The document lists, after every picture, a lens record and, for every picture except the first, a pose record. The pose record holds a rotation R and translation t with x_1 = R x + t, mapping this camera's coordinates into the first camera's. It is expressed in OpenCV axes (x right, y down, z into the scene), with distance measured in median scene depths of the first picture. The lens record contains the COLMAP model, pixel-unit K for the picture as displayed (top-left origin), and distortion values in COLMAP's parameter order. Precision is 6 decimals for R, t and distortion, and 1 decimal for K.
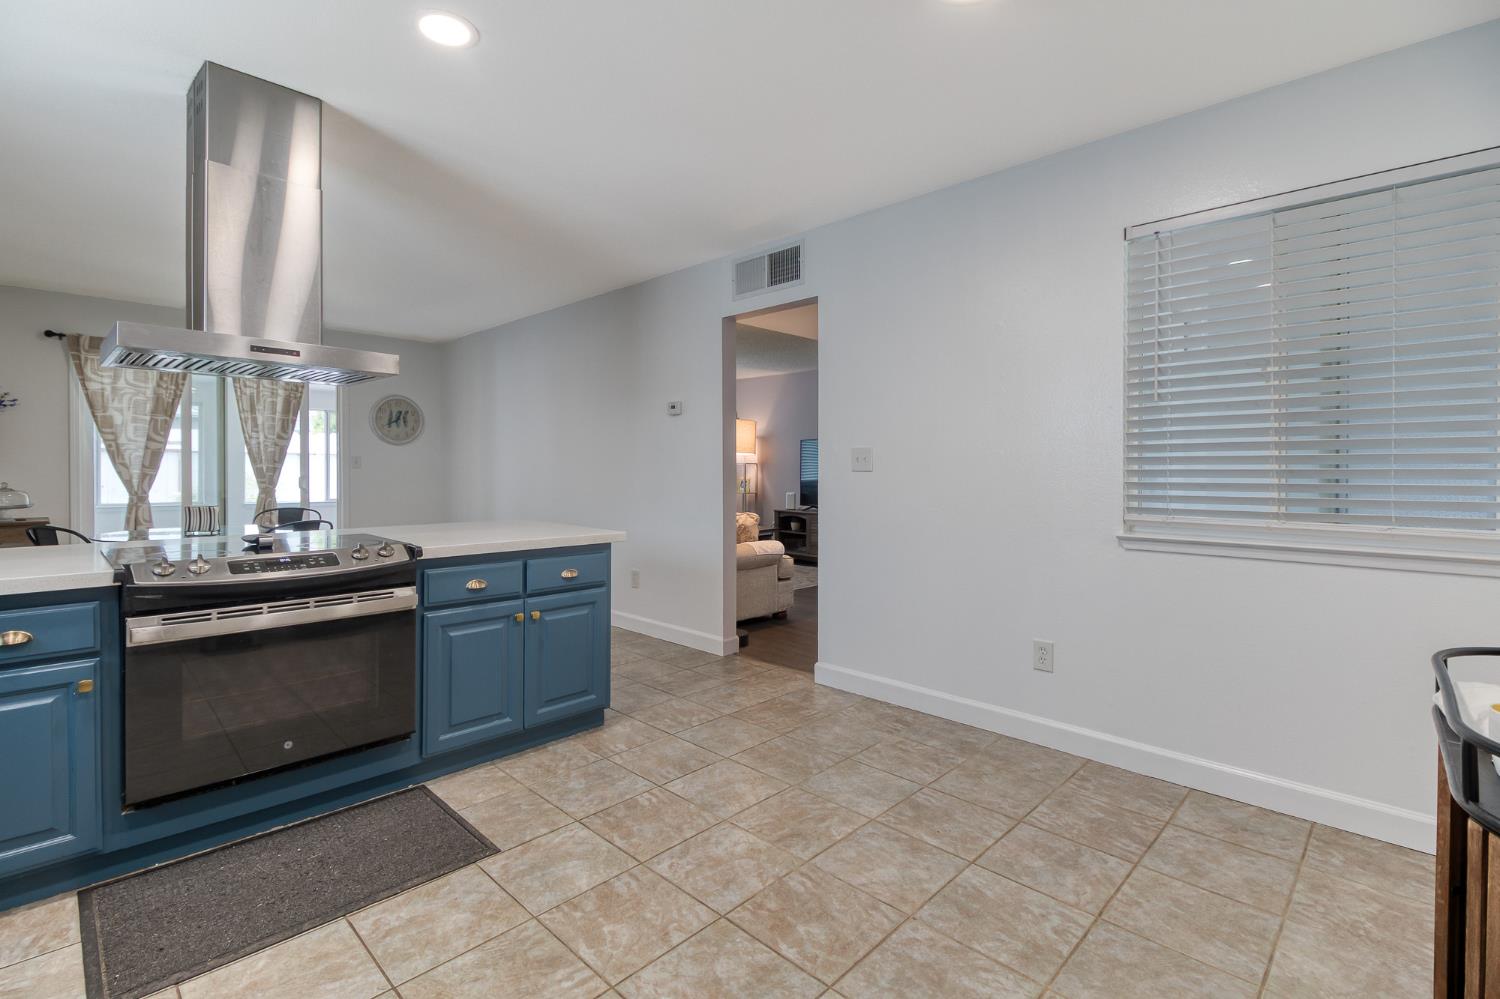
lens RADIAL K [[682.7, 0, 749.1], [0, 682.7, 471.3], [0, 0, 1]] dist [0.014549, -0.010480]
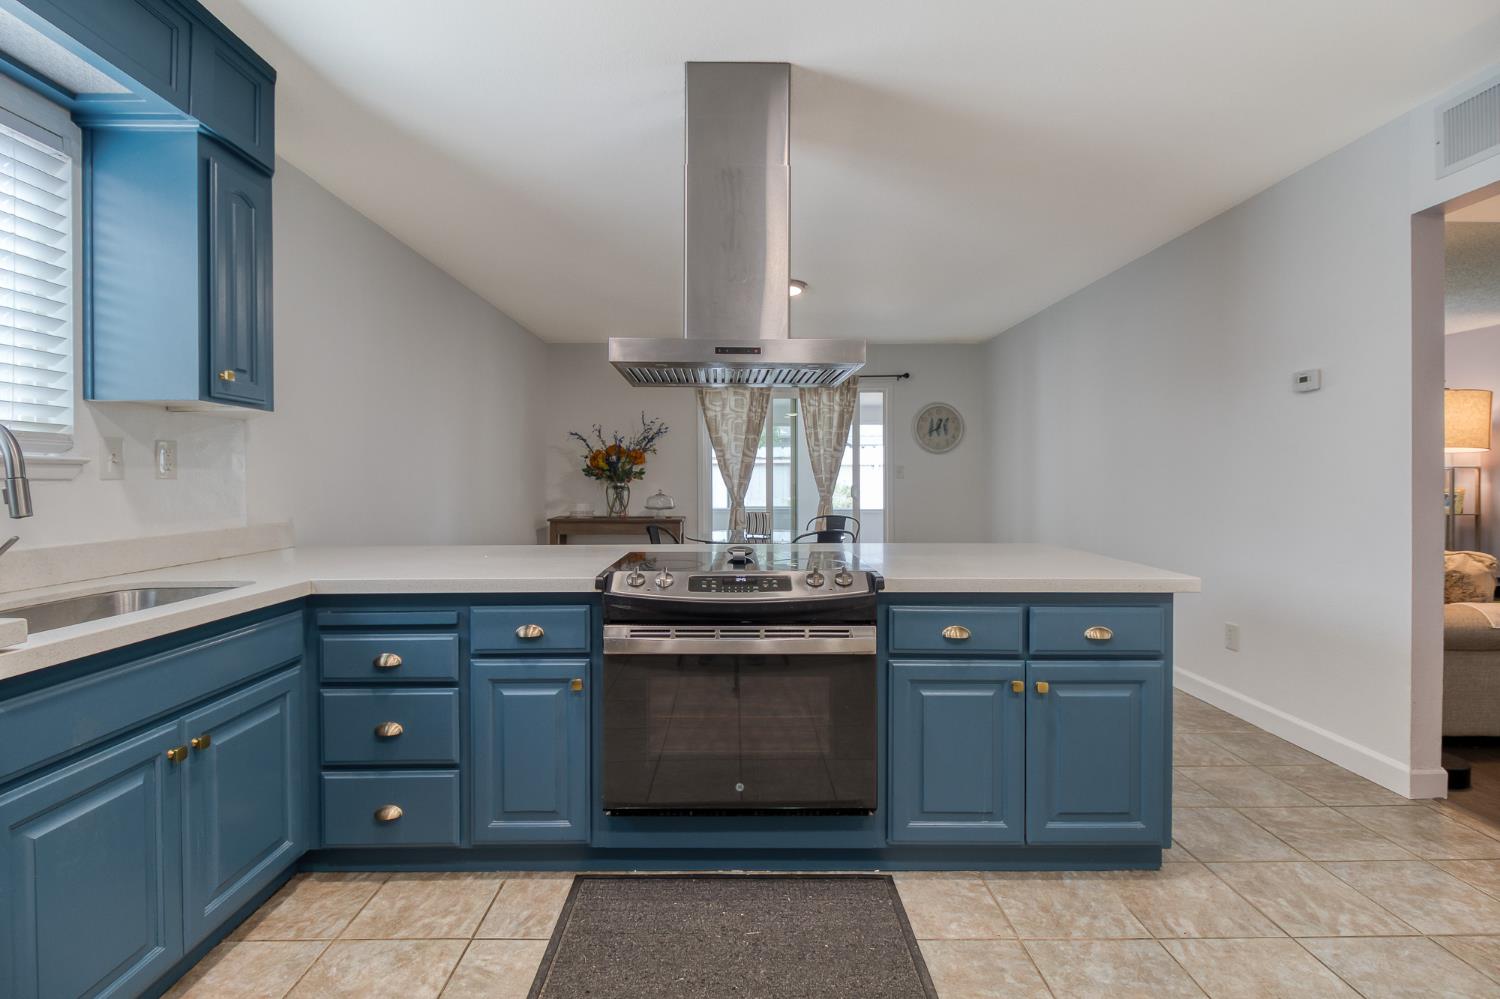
lens RADIAL K [[689.0, 0, 734.3], [0, 689.0, 487.3], [0, 0, 1]] dist [0.013064, -0.009877]
pose [[0.693737, 0.005141, -0.720210, -0.021286], [0.001455, 0.999962, 0.008539, 0.000372], [0.720227, -0.006971, 0.693704, 0.252817]]
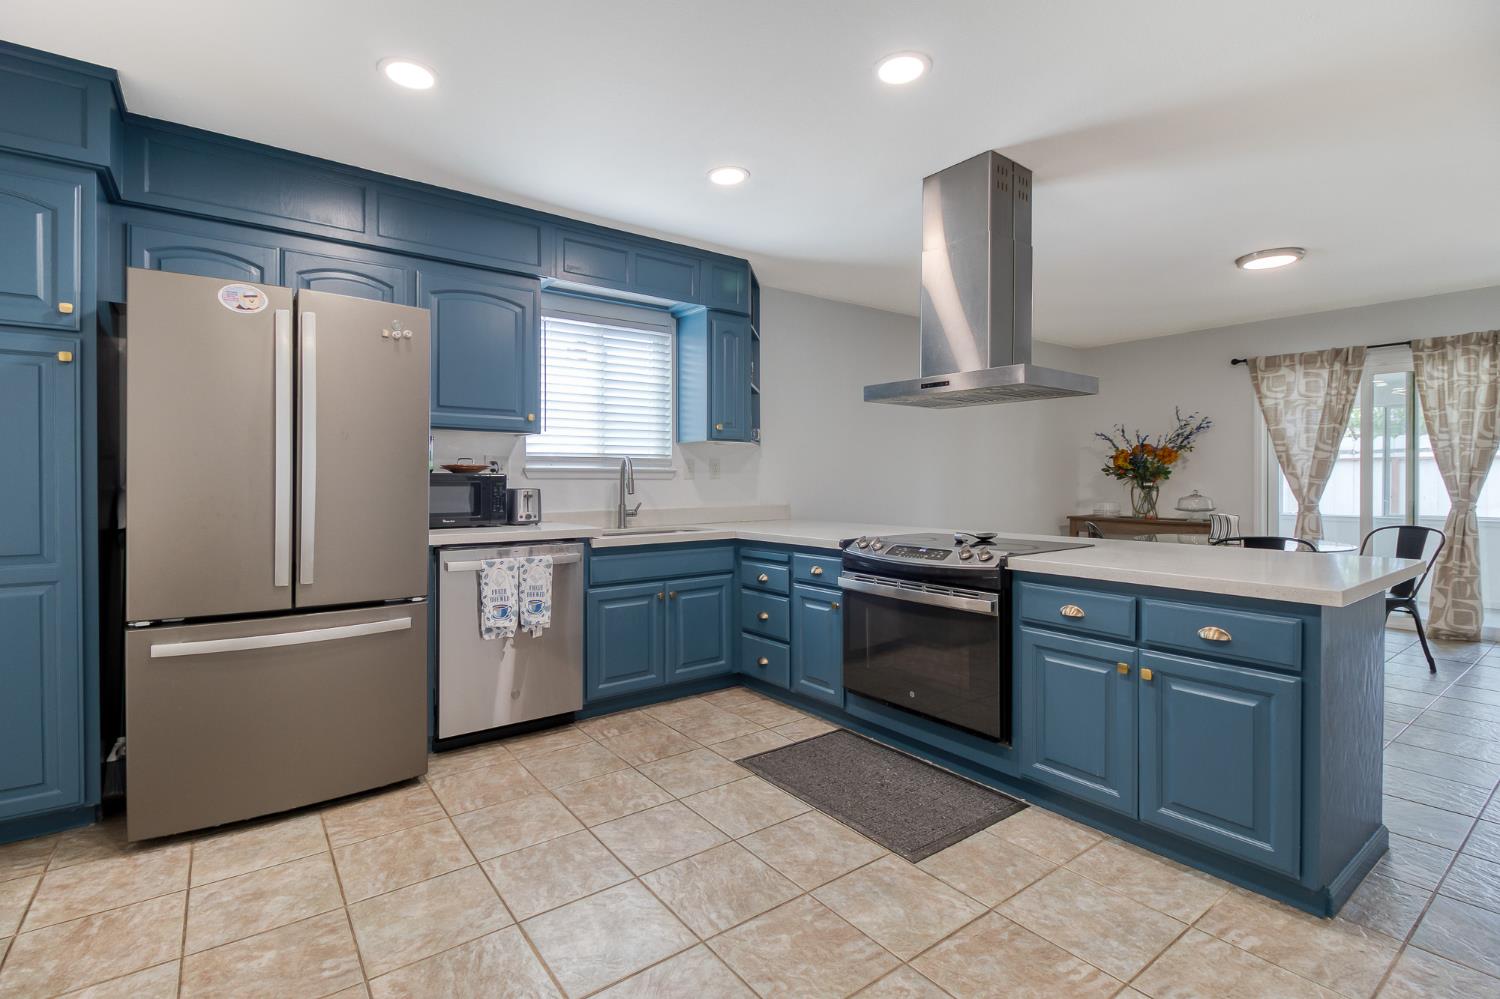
lens RADIAL K [[692.8, 0, 748.4], [0, 692.8, 490.8], [0, 0, 1]] dist [0.021900, -0.016909]
pose [[-0.161356, 0.012685, -0.986815, 0.437377], [-0.000619, 0.999916, 0.012955, 0.002591], [0.986896, 0.002701, -0.161335, 0.612282]]
